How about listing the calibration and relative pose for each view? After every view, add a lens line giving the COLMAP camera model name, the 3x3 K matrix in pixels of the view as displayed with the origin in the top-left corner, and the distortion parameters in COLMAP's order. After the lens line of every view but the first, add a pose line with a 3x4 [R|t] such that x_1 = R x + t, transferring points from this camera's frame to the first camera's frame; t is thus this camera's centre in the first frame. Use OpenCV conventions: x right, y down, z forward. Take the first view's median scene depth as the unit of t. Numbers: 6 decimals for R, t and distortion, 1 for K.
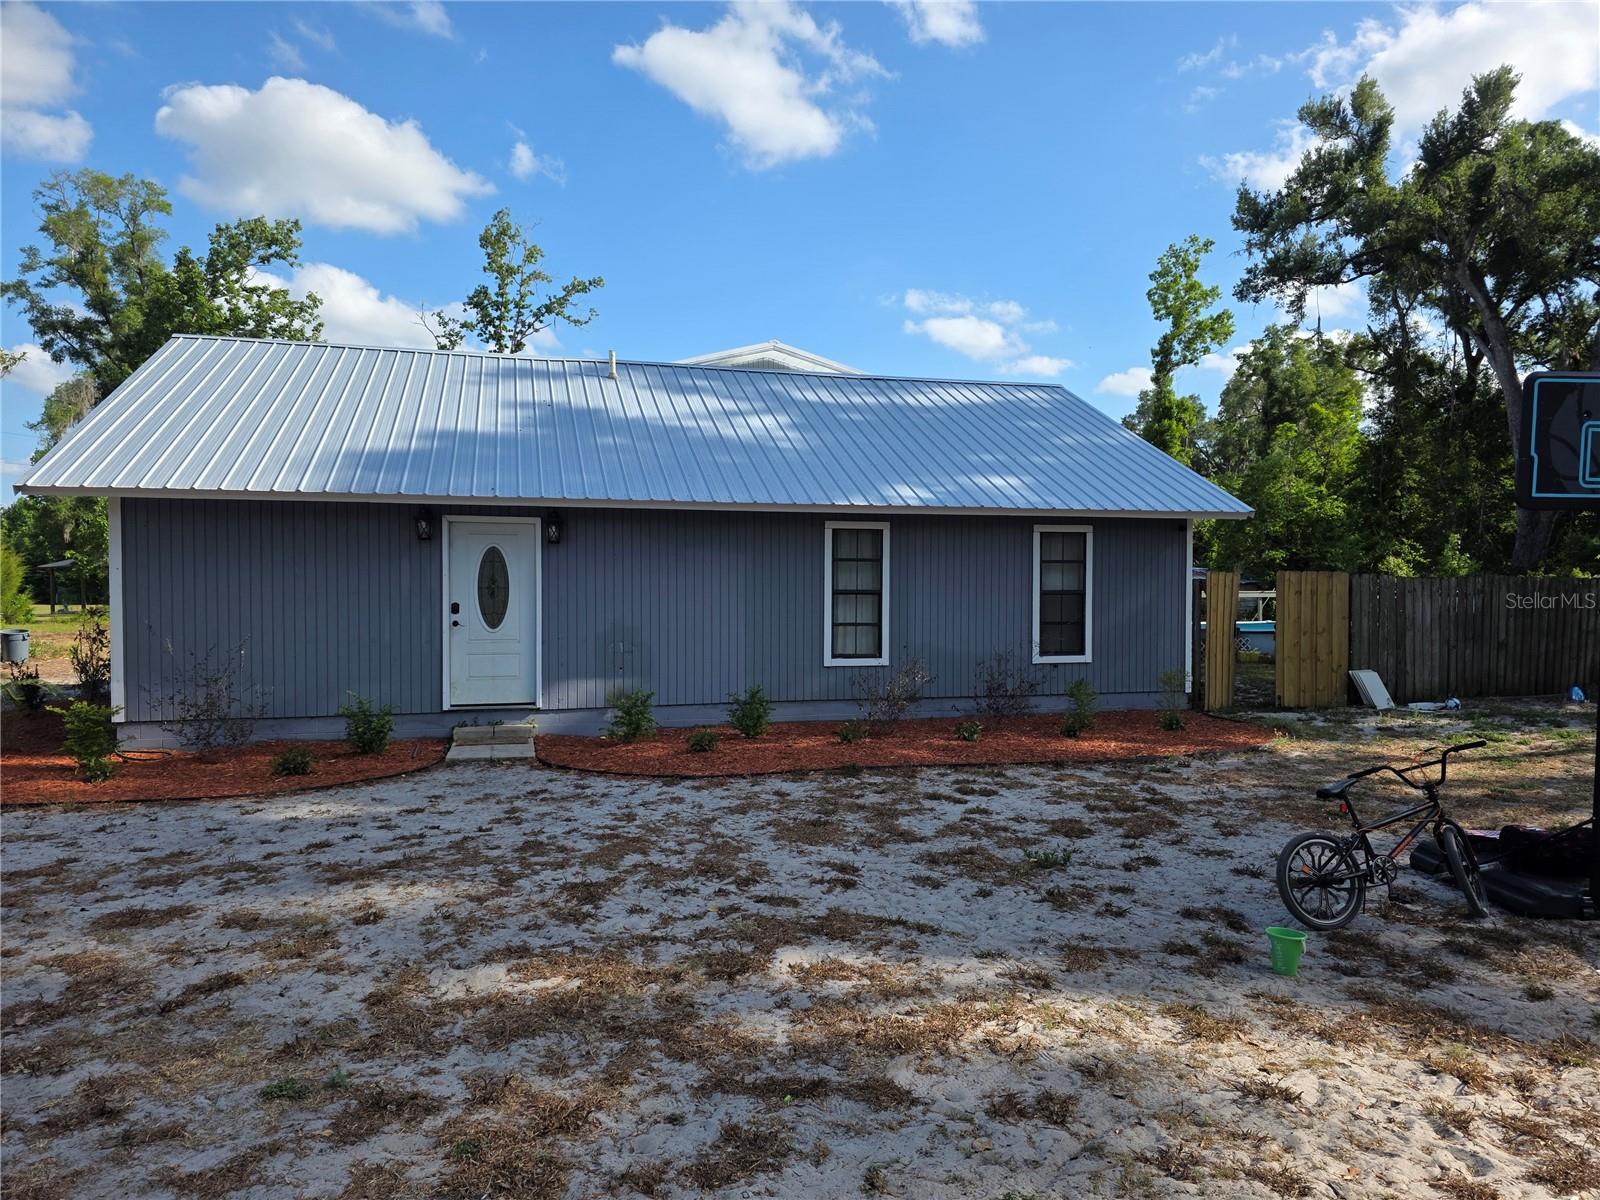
lens RADIAL K [[1067.5, 0, 817.3], [0, 1067.5, 615.8], [0, 0, 1]] dist [0.064639, -0.061346]
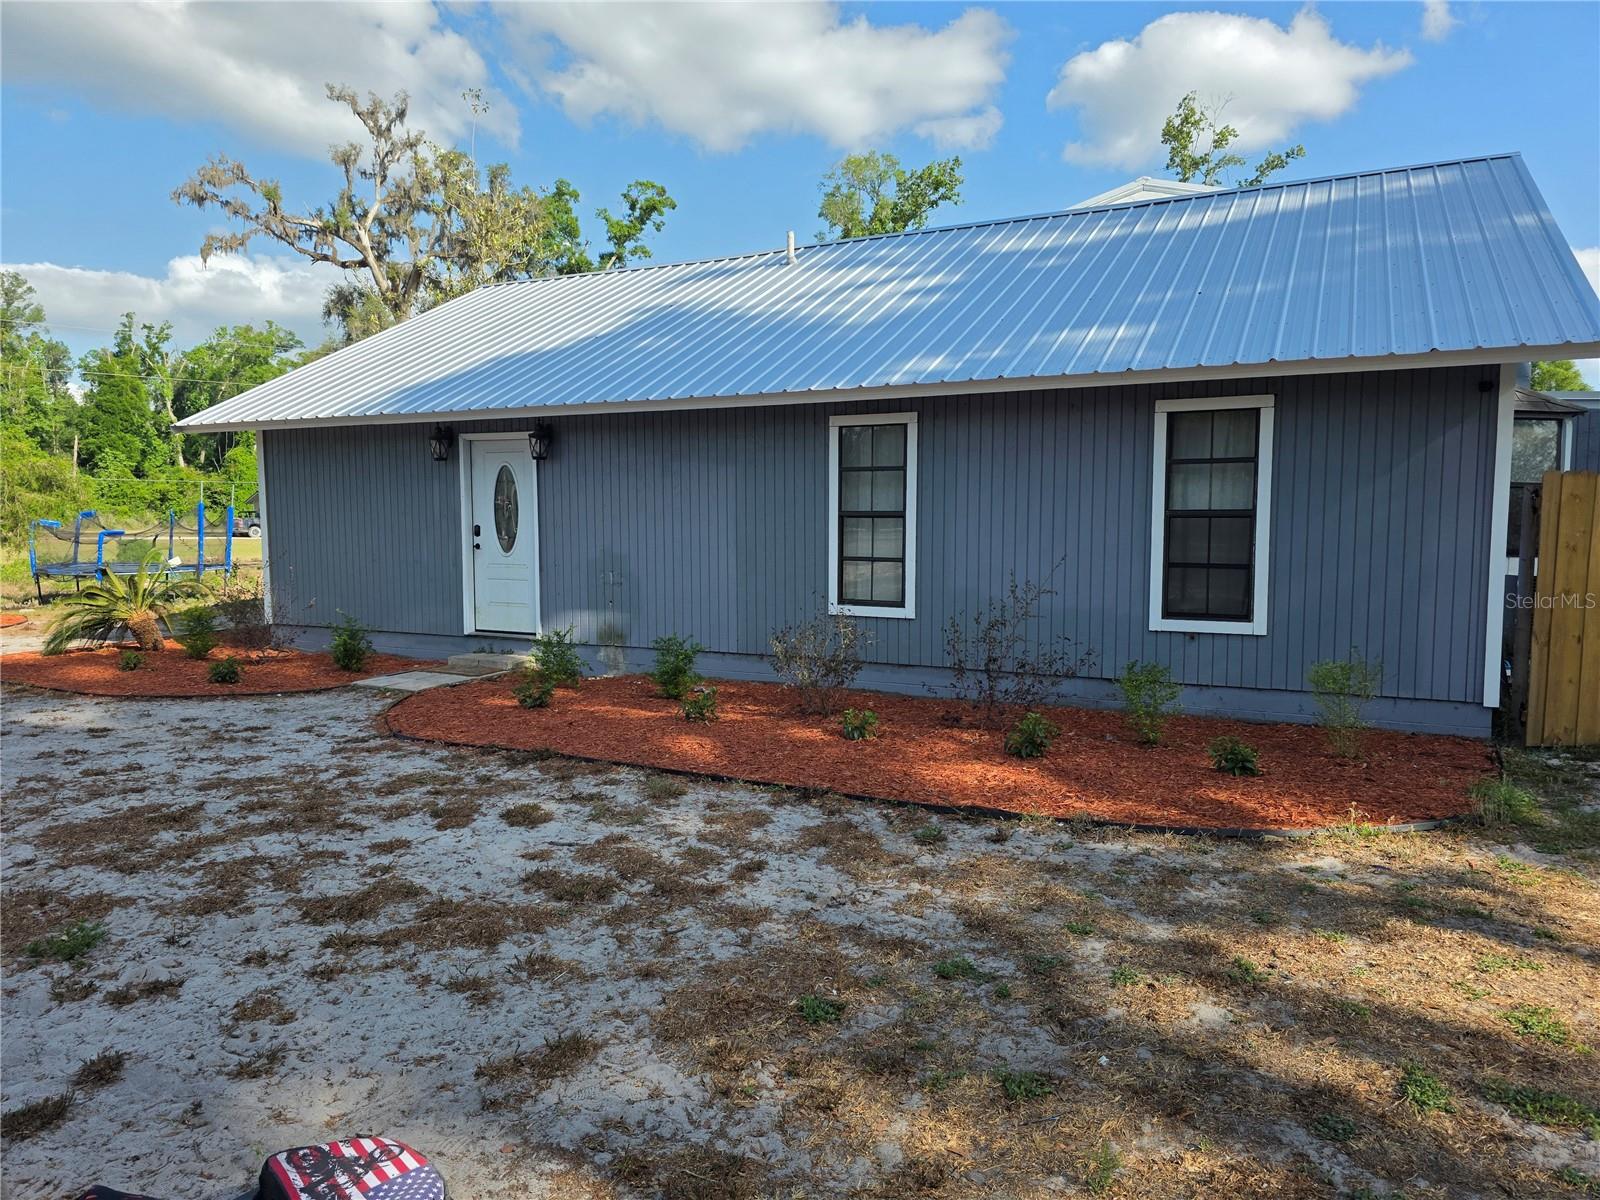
lens RADIAL K [[1070.6, 0, 803.2], [0, 1070.6, 610.8], [0, 0, 1]] dist [0.070498, -0.067673]
pose [[0.746503, 0.058533, -0.662803, 0.457755], [-0.017098, 0.997482, 0.068831, -0.005662], [0.665163, -0.040050, 0.745624, 0.402789]]
